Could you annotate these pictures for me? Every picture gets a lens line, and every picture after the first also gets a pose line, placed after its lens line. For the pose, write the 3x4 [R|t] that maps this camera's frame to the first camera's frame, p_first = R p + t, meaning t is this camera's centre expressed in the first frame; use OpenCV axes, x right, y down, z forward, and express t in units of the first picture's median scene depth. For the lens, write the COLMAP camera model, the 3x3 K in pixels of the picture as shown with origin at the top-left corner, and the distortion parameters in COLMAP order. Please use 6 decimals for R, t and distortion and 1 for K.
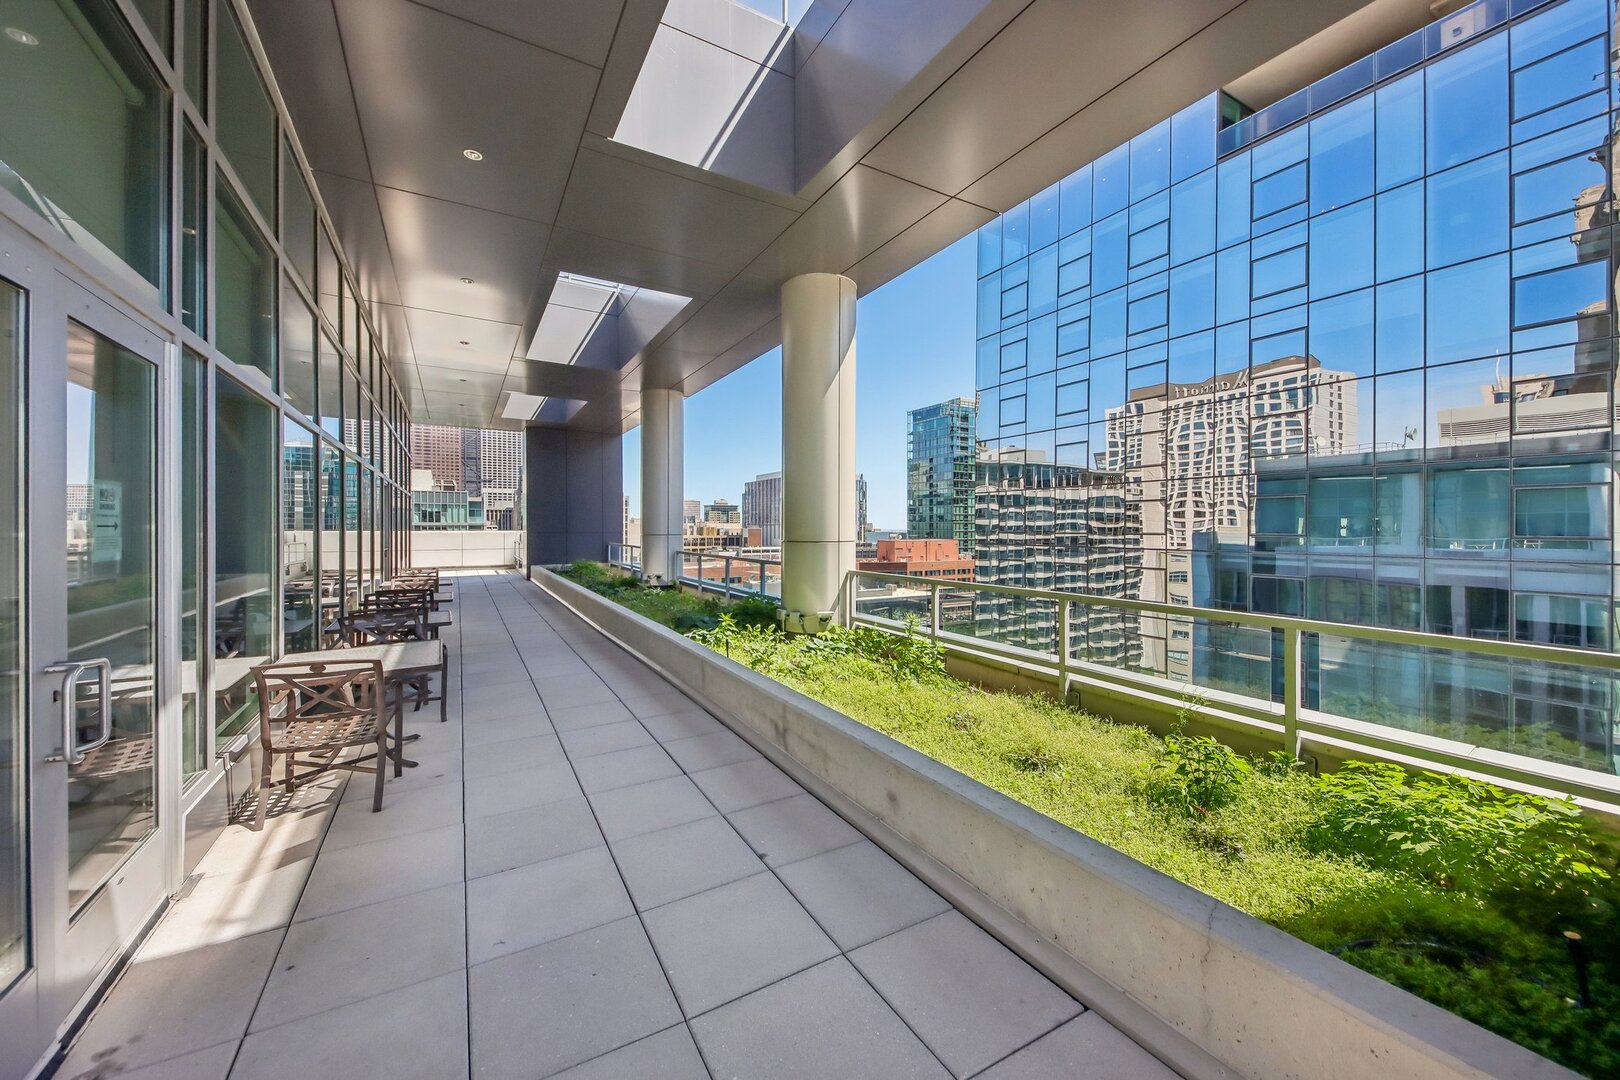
lens RADIAL K [[603.3, 0, 804.3], [0, 603.3, 525.0], [0, 0, 1]] dist [-0.000621, -0.000094]
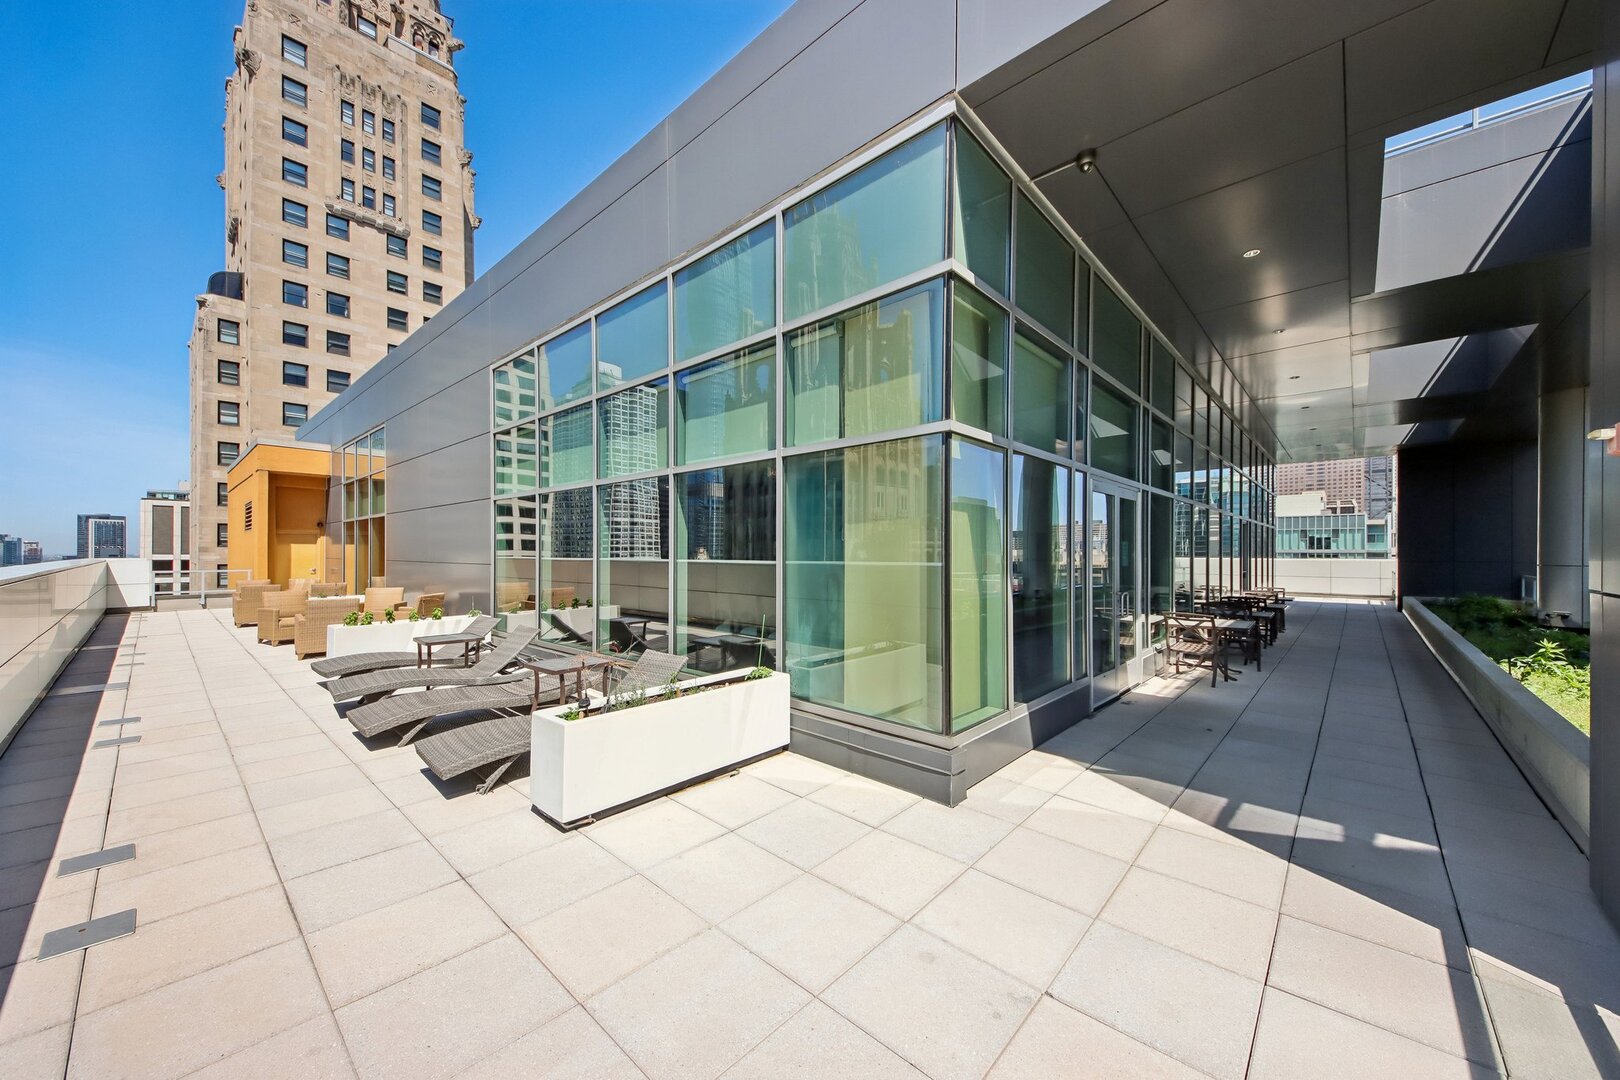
lens RADIAL K [[598.7, 0, 814.5], [0, 598.7, 558.2], [0, 0, 1]] dist [0.023397, -0.013374]
pose [[0.311912, 0.013066, -0.950021, 0.231930], [-0.002989, 0.999914, 0.012771, -0.003520], [0.950106, -0.001144, 0.311924, -0.267905]]
